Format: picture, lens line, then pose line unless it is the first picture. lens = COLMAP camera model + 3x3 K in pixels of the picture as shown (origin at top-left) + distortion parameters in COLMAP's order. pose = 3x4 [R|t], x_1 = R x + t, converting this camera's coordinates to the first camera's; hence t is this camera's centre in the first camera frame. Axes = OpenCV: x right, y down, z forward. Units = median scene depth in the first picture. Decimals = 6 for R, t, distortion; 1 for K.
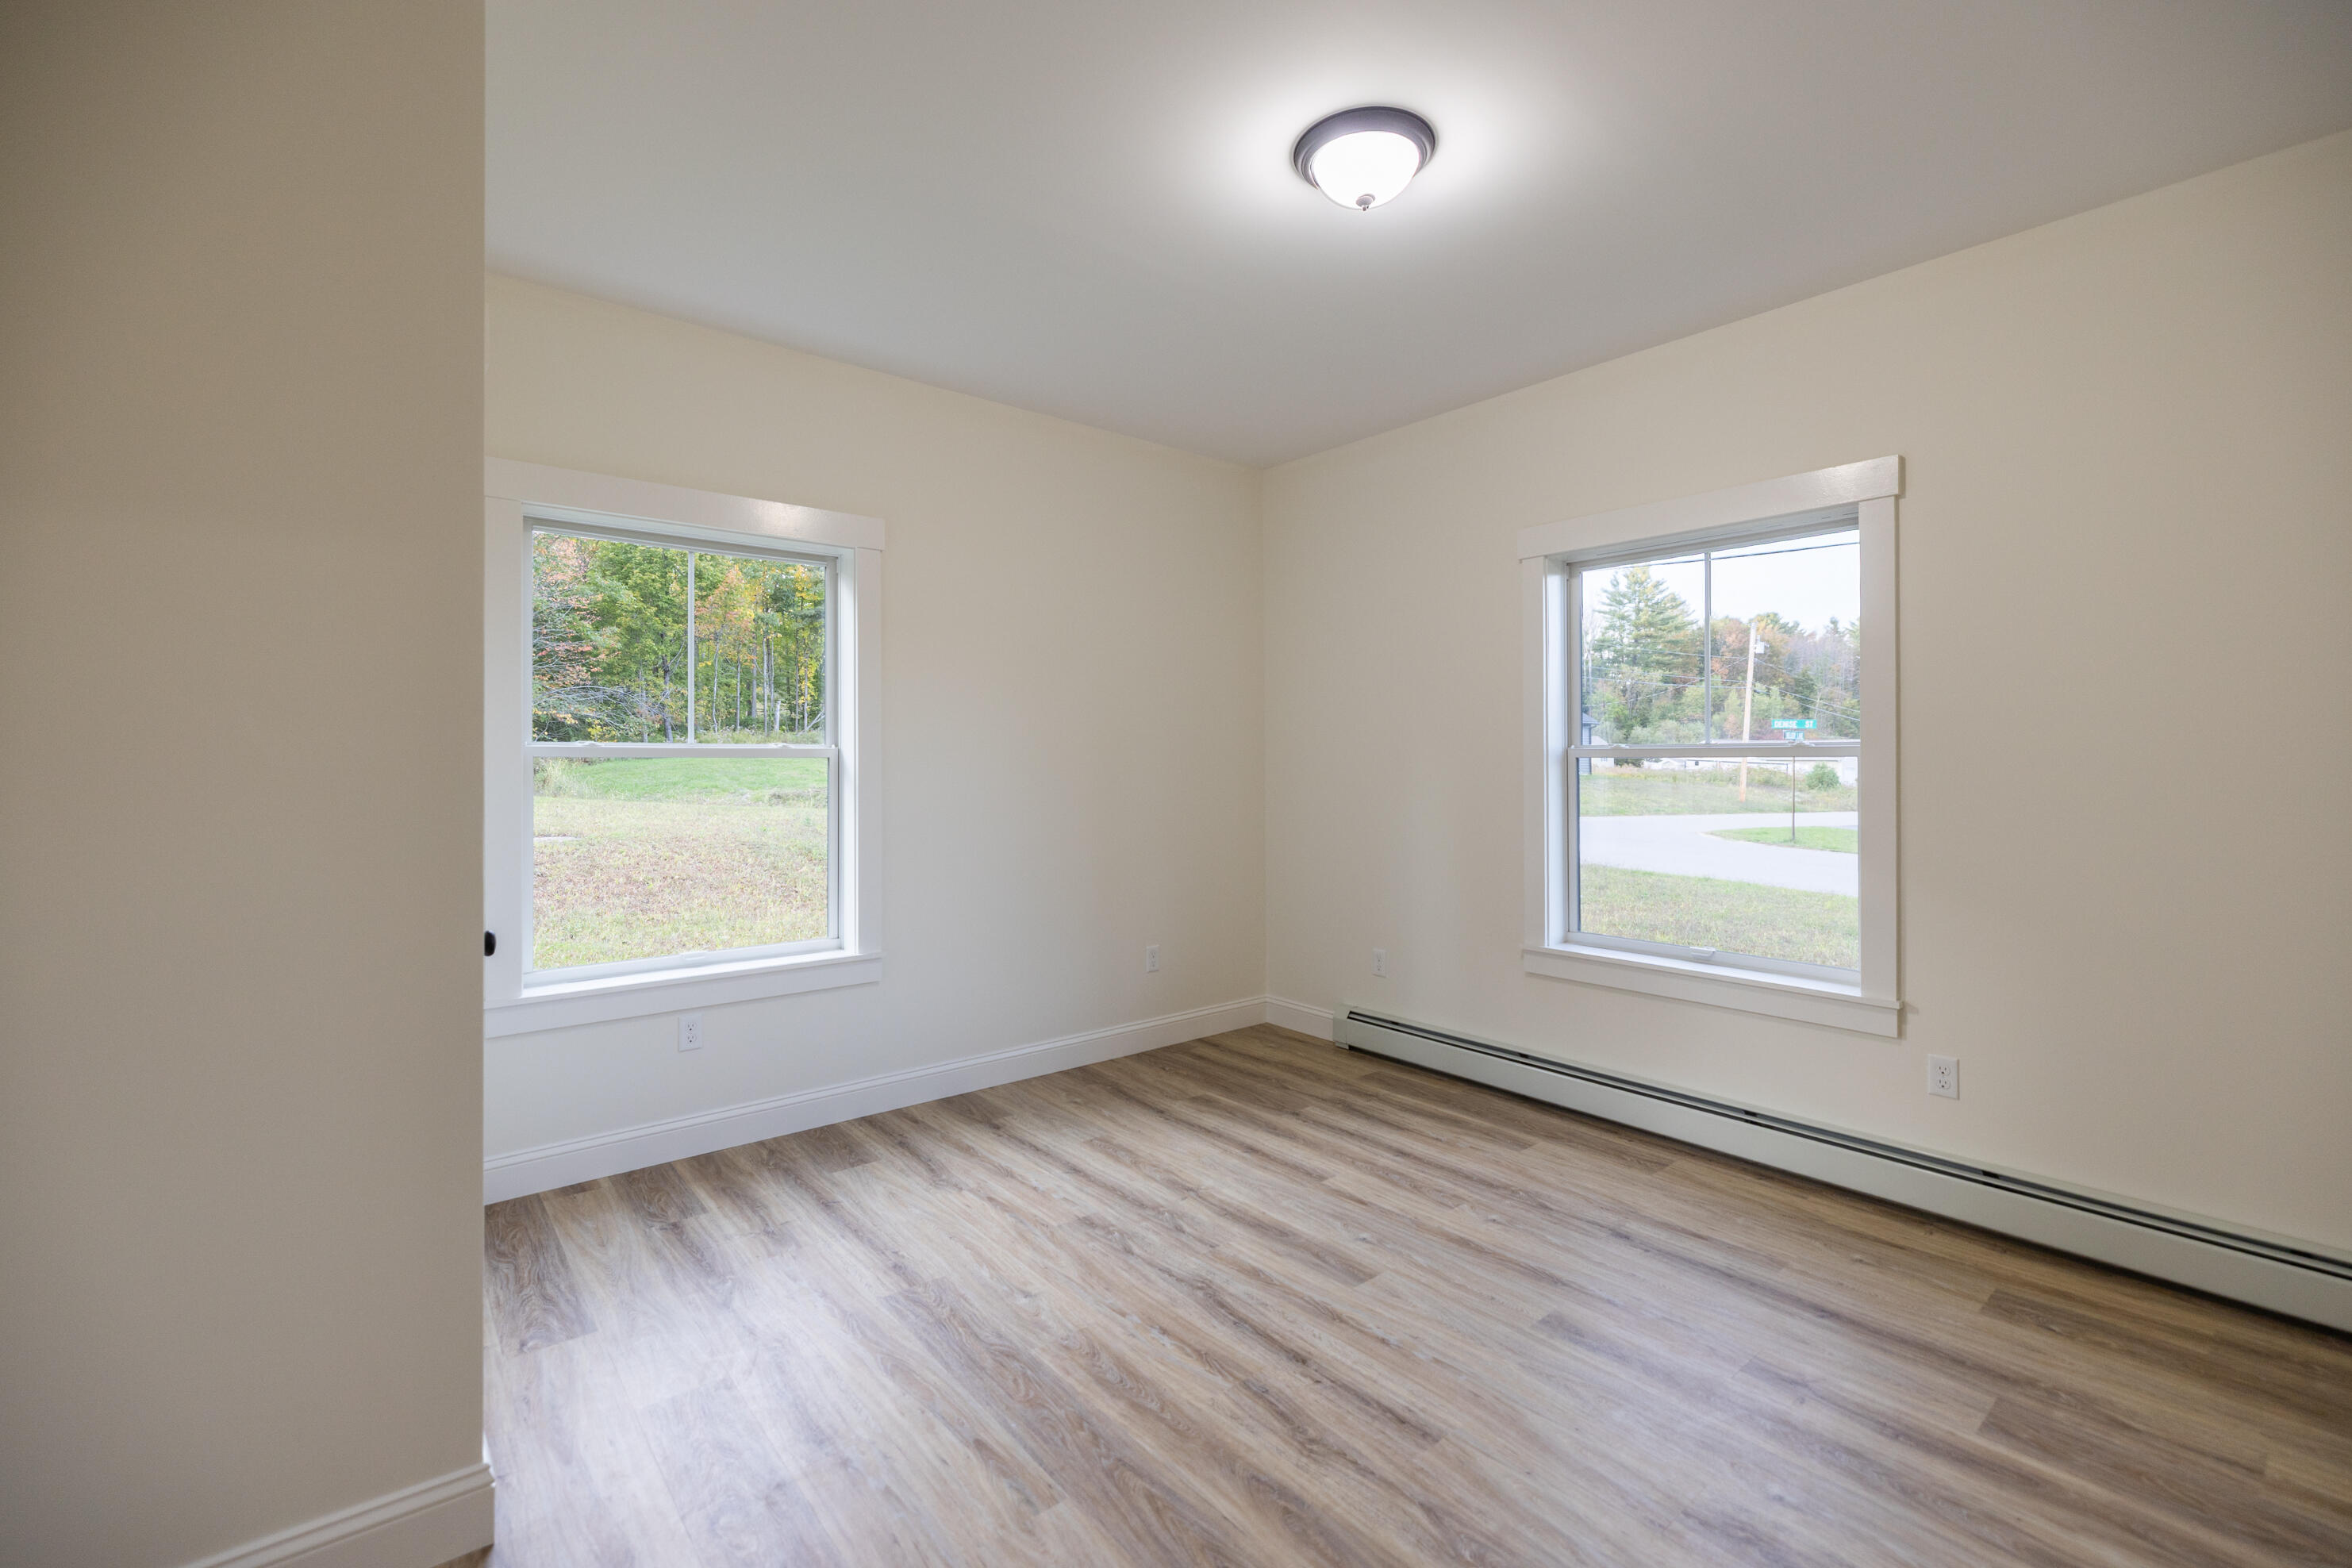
lens RADIAL K [[1012.6, 0, 1183.5], [0, 1012.6, 756.3], [0, 0, 1]] dist [-0.001011, -0.000099]
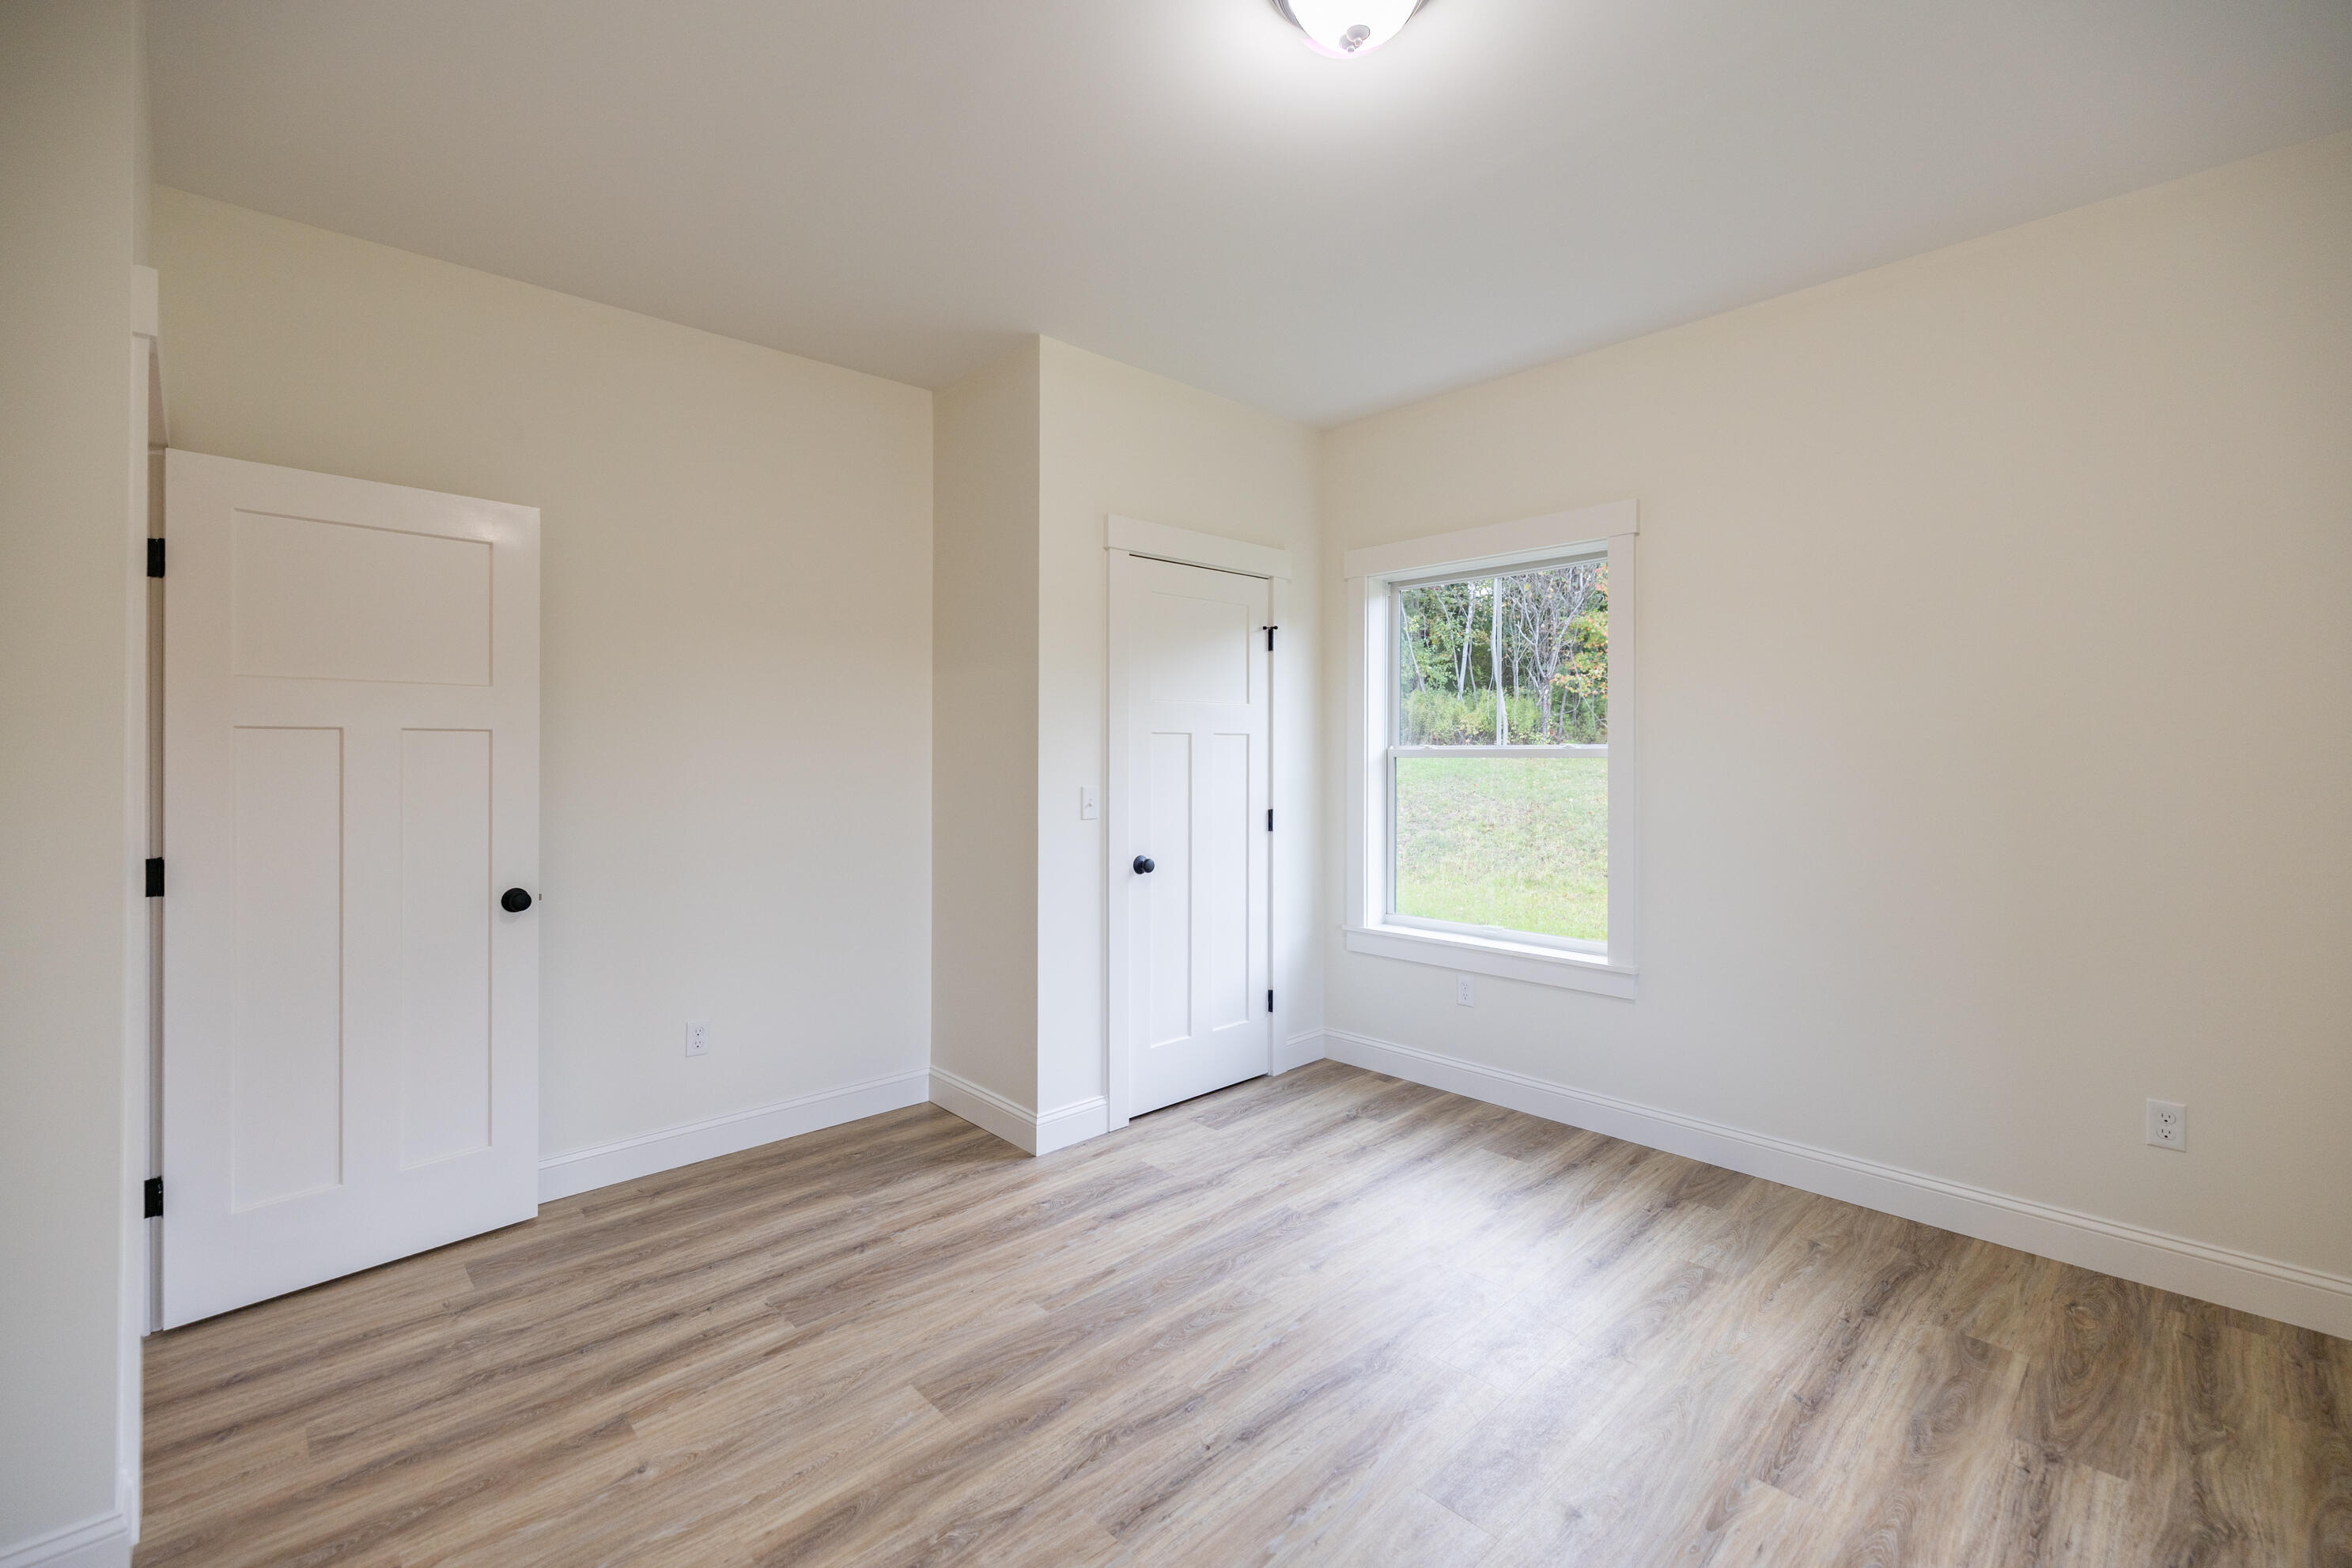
lens RADIAL K [[1017.7, 0, 1167.8], [0, 1017.7, 748.7], [0, 0, 1]] dist [0.001904, 0.000070]
pose [[0.048732, -0.001674, -0.998810, 0.956547], [0.007682, 0.999970, -0.001301, -0.015589], [0.998782, -0.007610, 0.048744, 0.834771]]
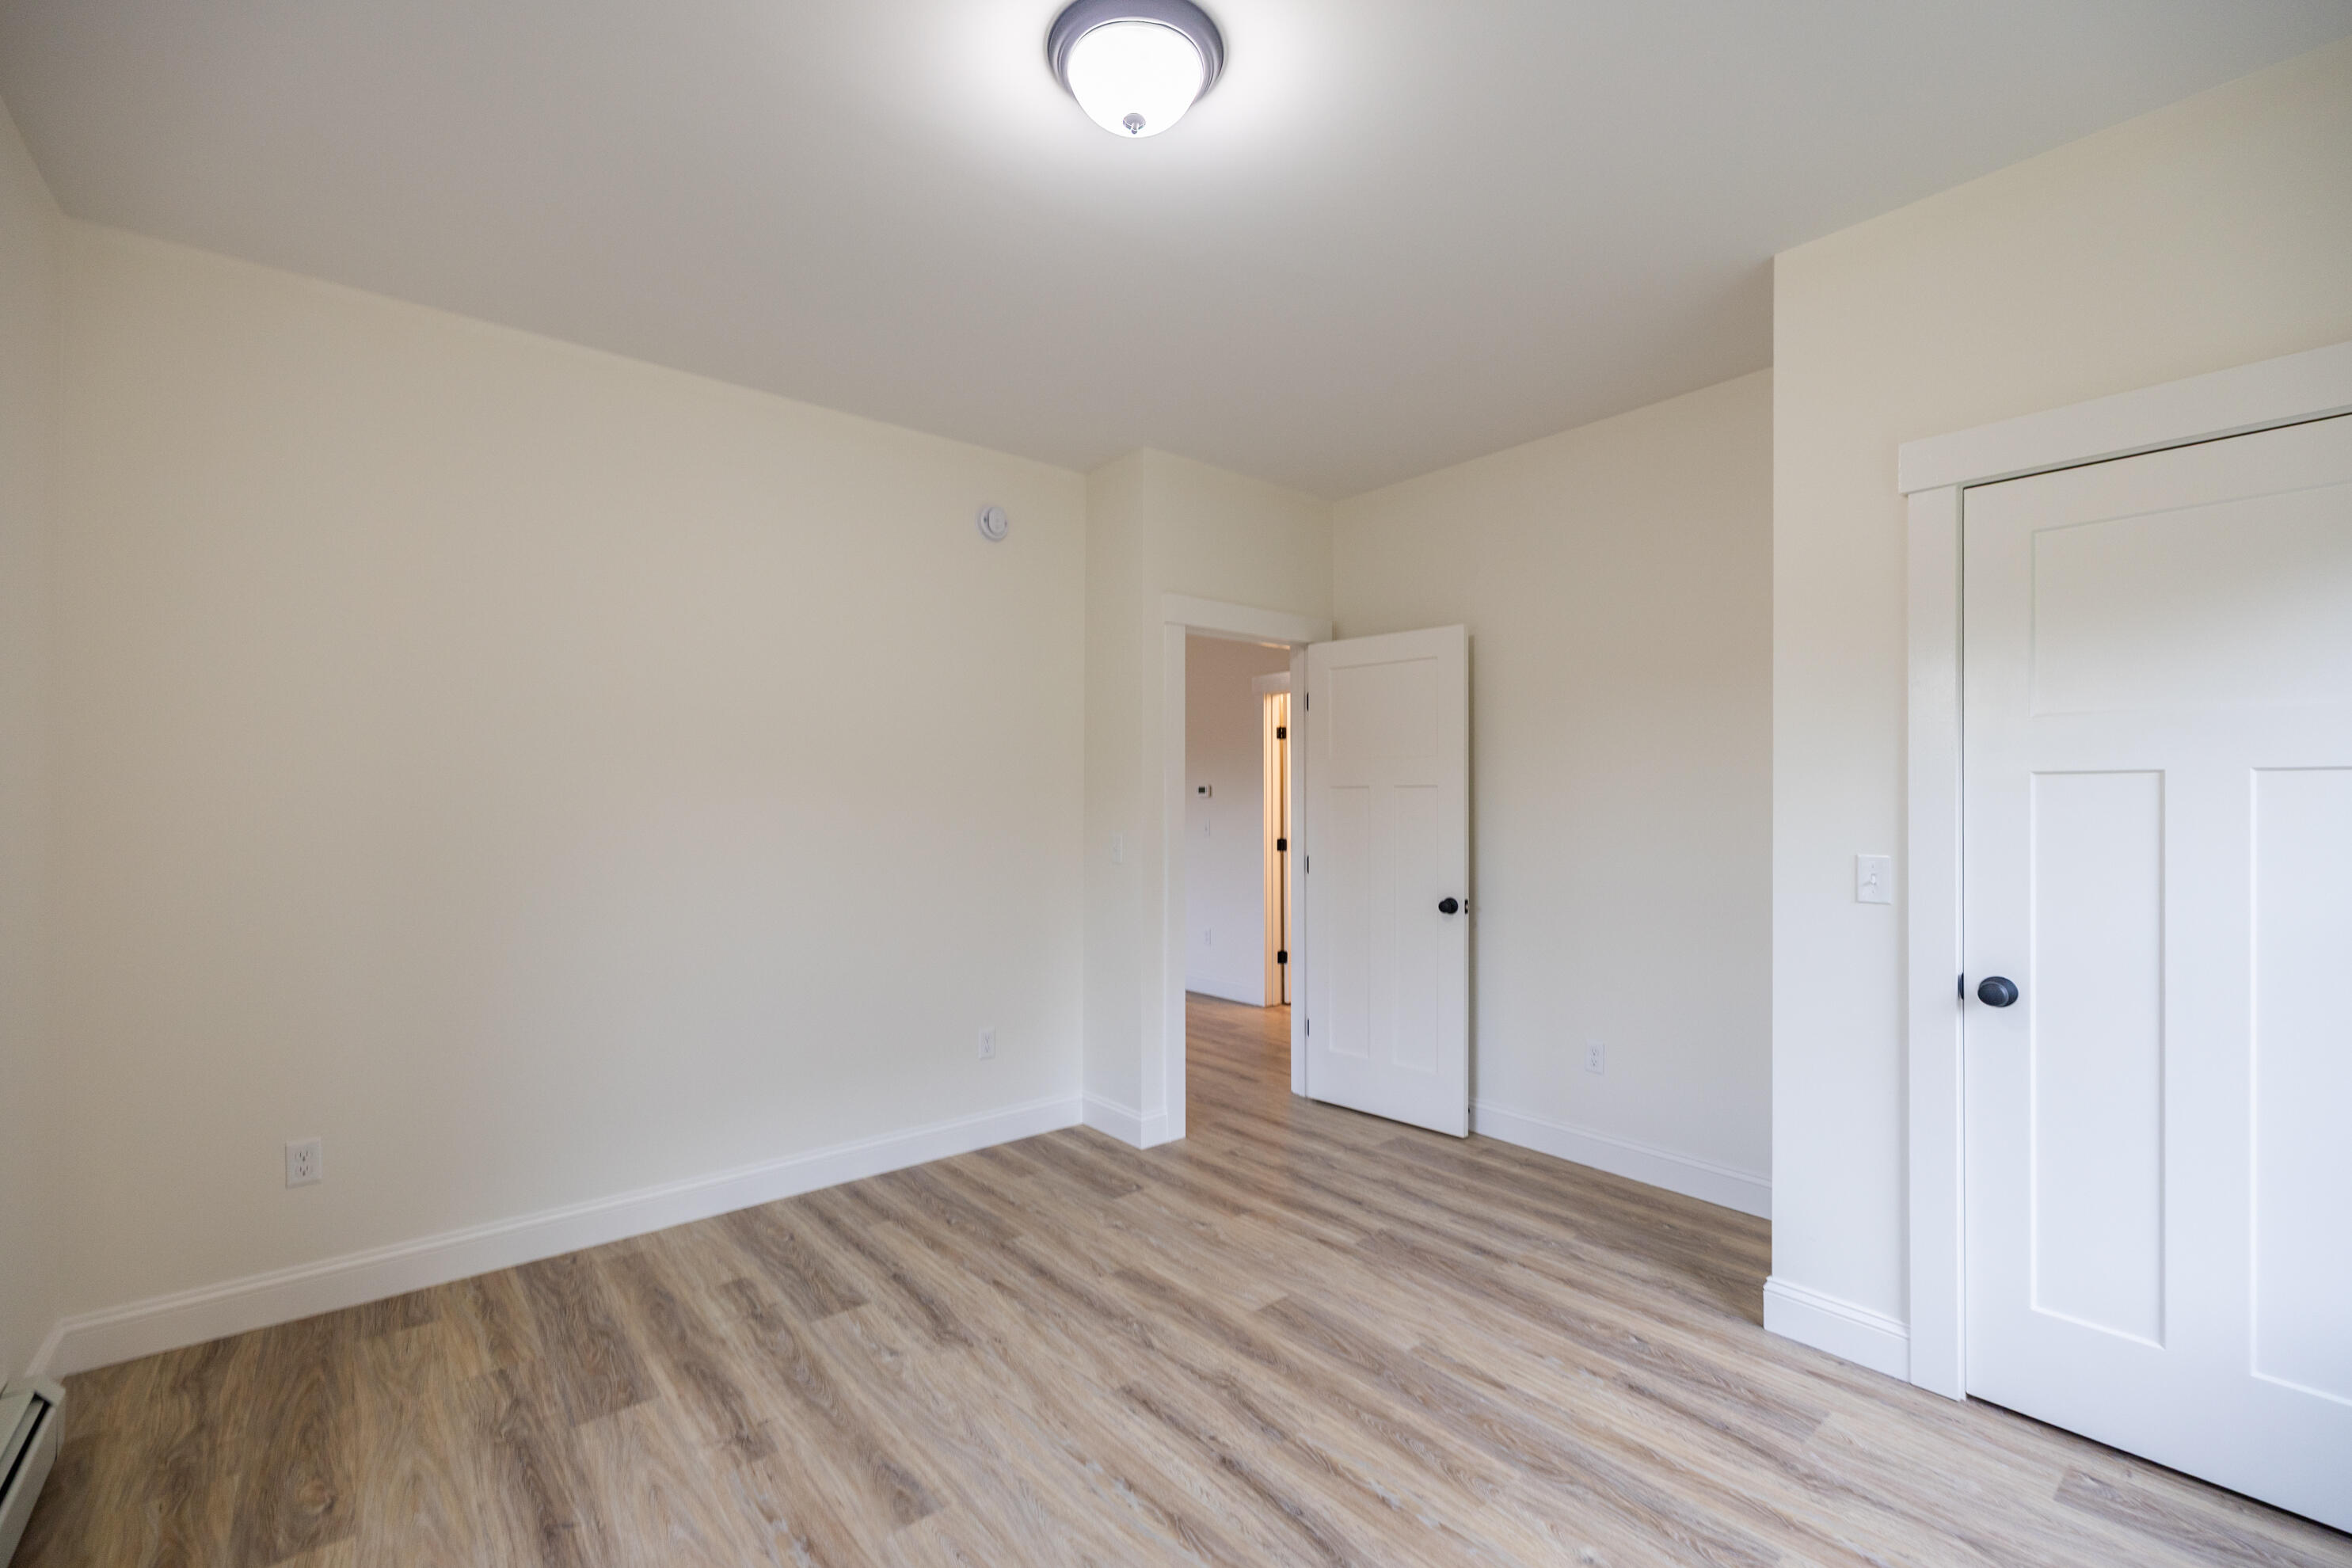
lens RADIAL K [[984.6, 0, 1160.5], [0, 984.6, 798.6], [0, 0, 1]] dist [-0.000676, -0.000039]
pose [[-0.999807, 0.003338, 0.019337, 0.147872], [0.003244, 0.999983, -0.004935, -0.017742], [-0.019353, -0.004871, -0.999801, 1.801374]]
